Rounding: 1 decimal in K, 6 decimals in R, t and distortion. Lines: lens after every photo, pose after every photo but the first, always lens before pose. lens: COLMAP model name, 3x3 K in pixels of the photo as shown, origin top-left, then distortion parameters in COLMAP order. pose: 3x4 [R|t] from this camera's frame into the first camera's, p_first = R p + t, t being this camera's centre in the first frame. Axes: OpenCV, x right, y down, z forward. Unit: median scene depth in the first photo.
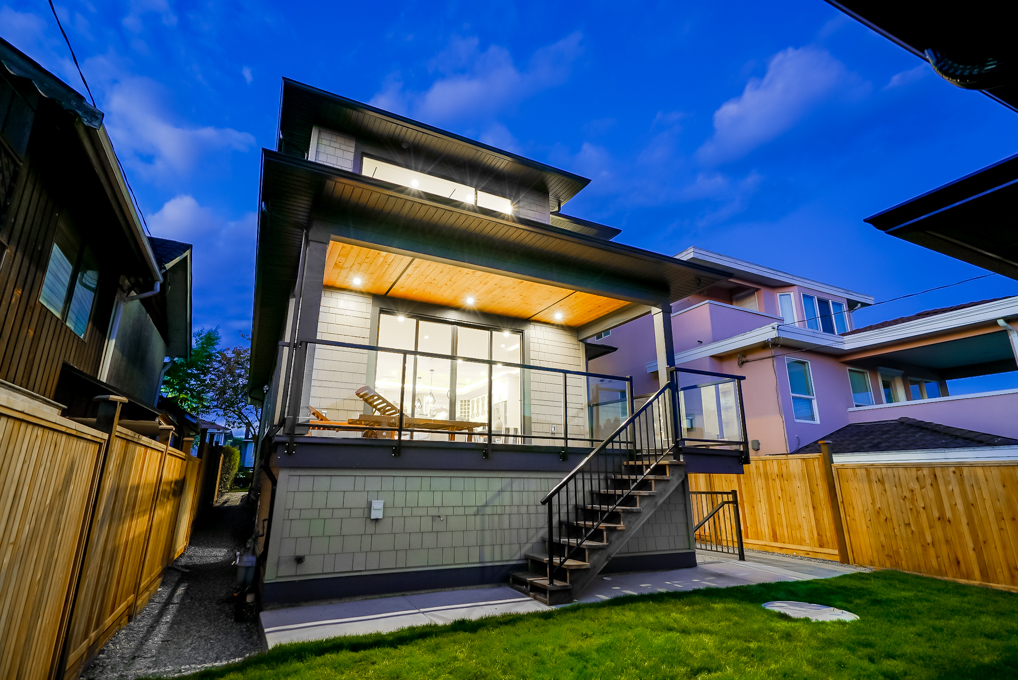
lens RADIAL K [[506.2, 0, 509.0], [0, 506.2, 340.0], [0, 0, 1]] dist [0.017373, 0.001086]
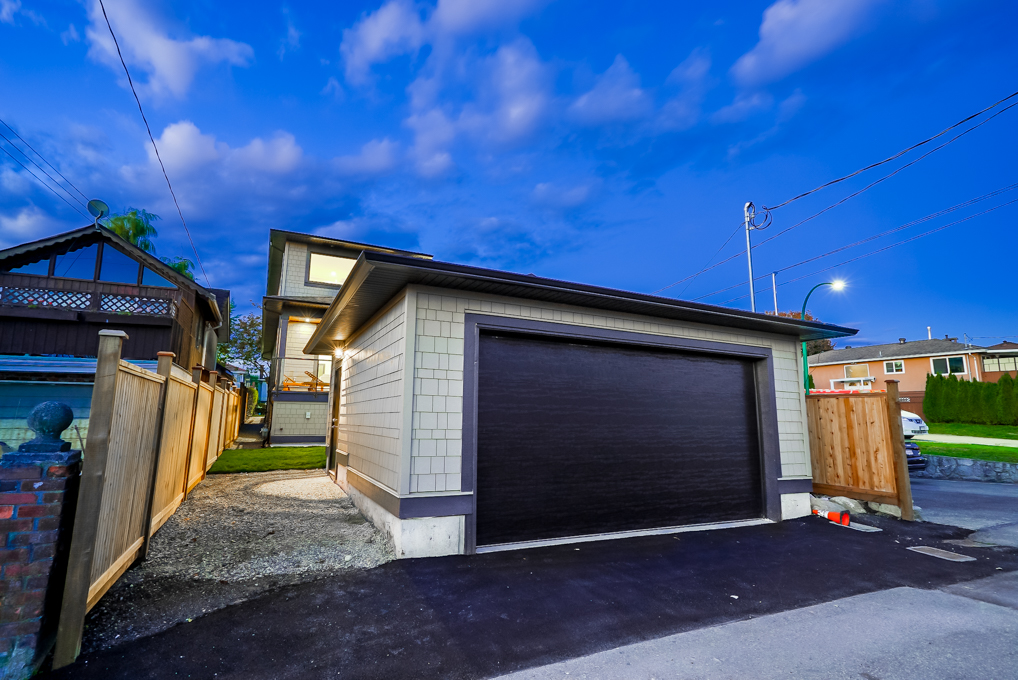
lens RADIAL K [[506.2, 0, 509.0], [0, 506.2, 340.0], [0, 0, 1]] dist [0.017373, 0.001086]
pose [[0.999843, 0.007374, -0.016092, 0.444289], [-0.005397, 0.992802, 0.119647, -0.213470], [0.016858, -0.119541, 0.992686, -0.864920]]
